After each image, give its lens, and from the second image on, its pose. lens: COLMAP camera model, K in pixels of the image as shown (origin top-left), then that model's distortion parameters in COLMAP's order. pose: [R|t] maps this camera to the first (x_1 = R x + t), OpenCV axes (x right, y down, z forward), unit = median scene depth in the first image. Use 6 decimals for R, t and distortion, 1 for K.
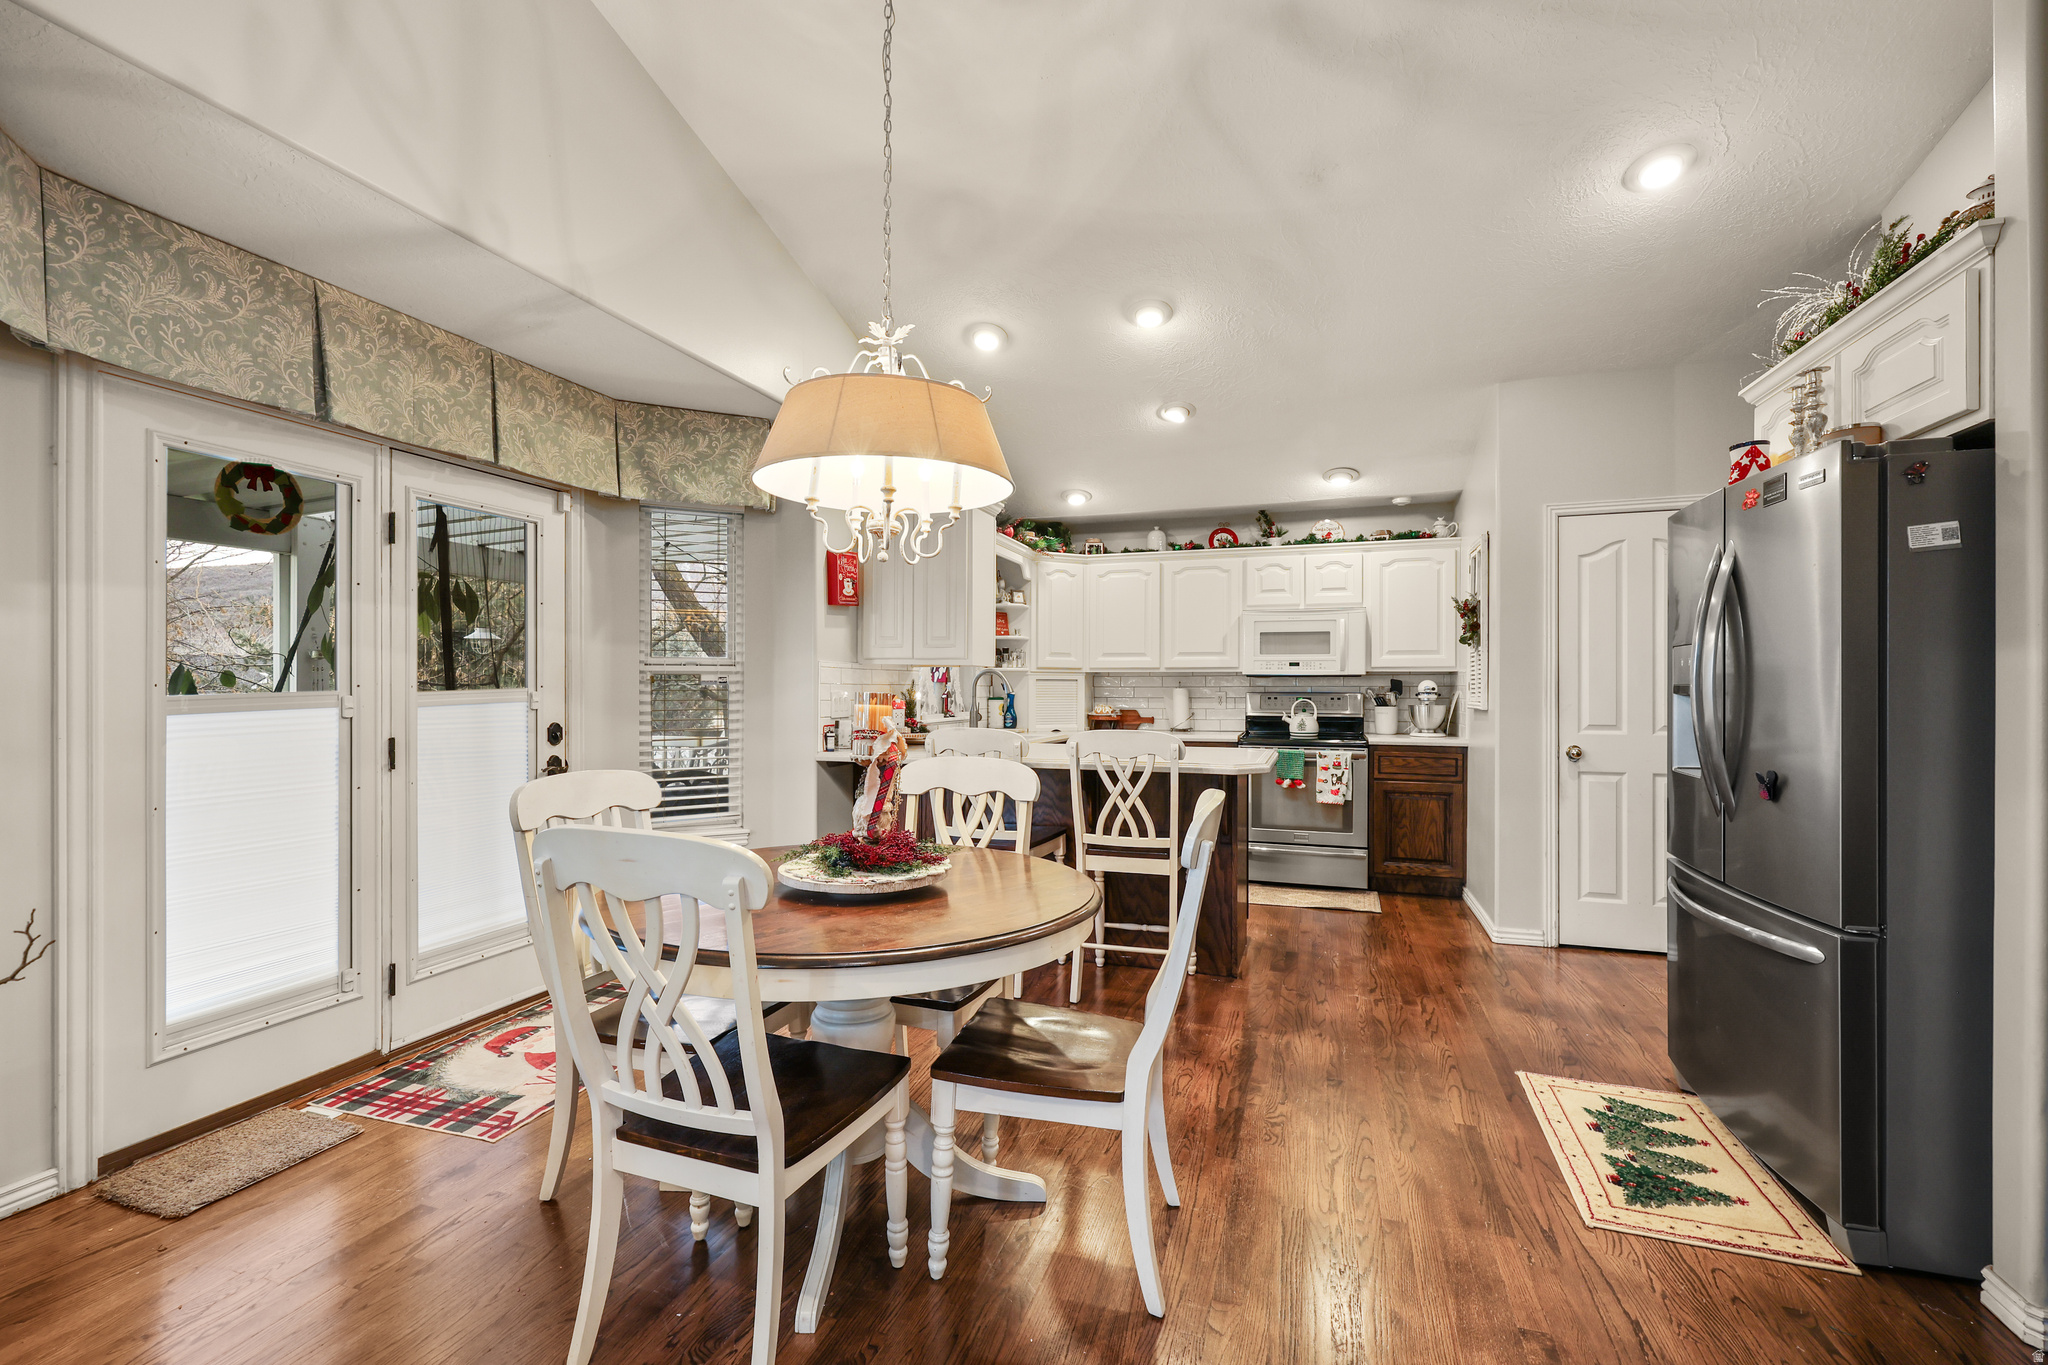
lens RADIAL K [[885.5, 0, 1029.5], [0, 885.5, 682.8], [0, 0, 1]] dist [0.002751, 0.000200]
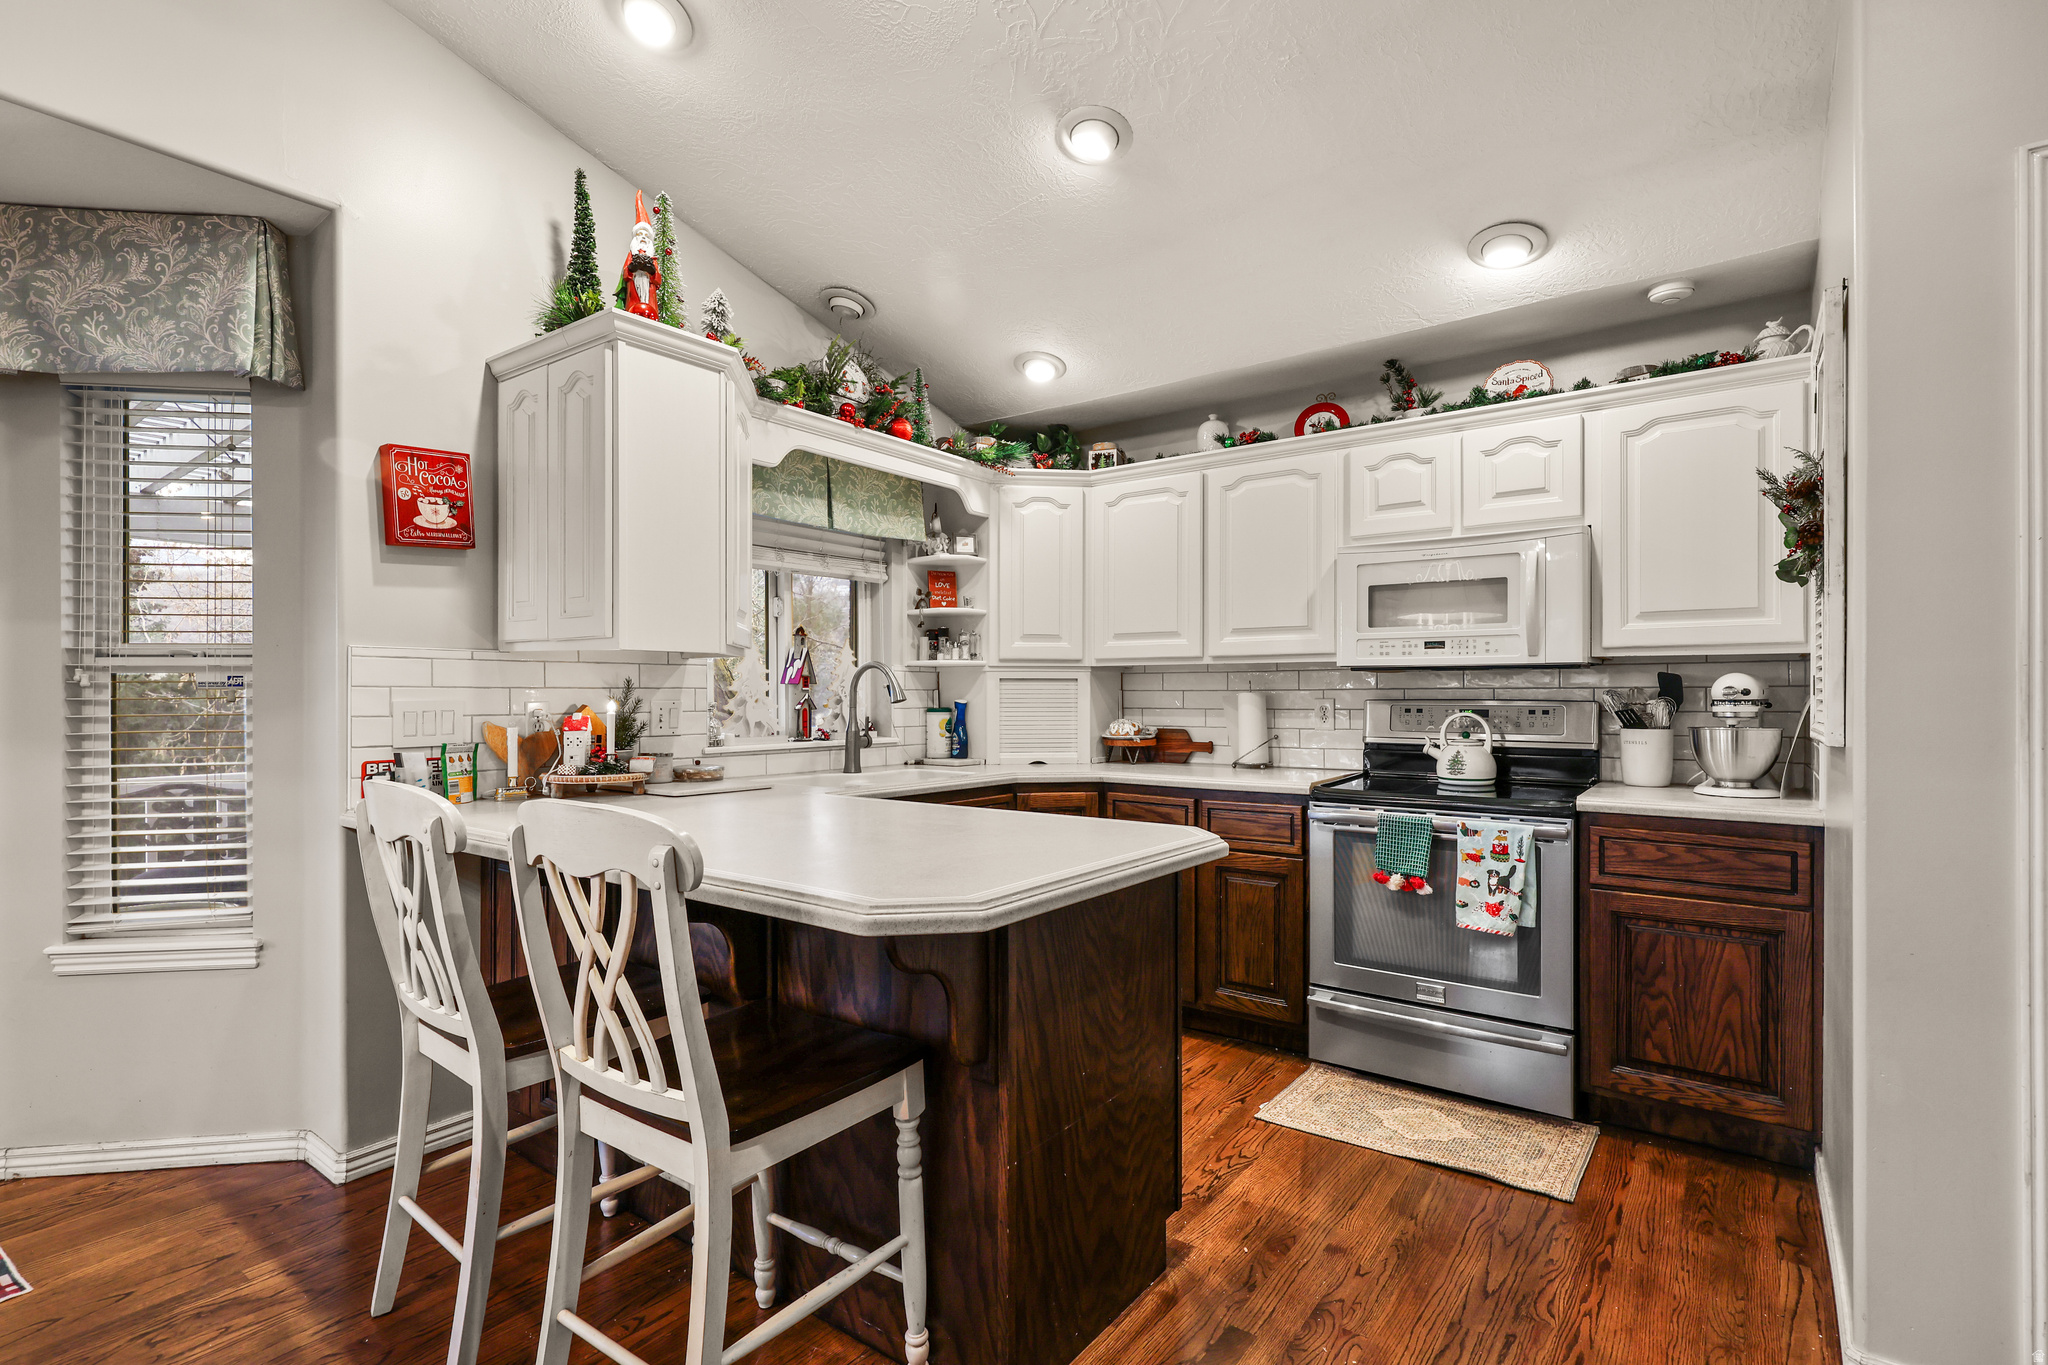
lens RADIAL K [[980.8, 0, 1016.7], [0, 980.8, 690.8], [0, 0, 1]] dist [0.000698, 0.000586]
pose [[0.949160, -0.003299, -0.314777, 0.260236], [0.004390, 0.999987, 0.002759, 0.003023], [0.314763, -0.004001, 0.949162, 0.405684]]
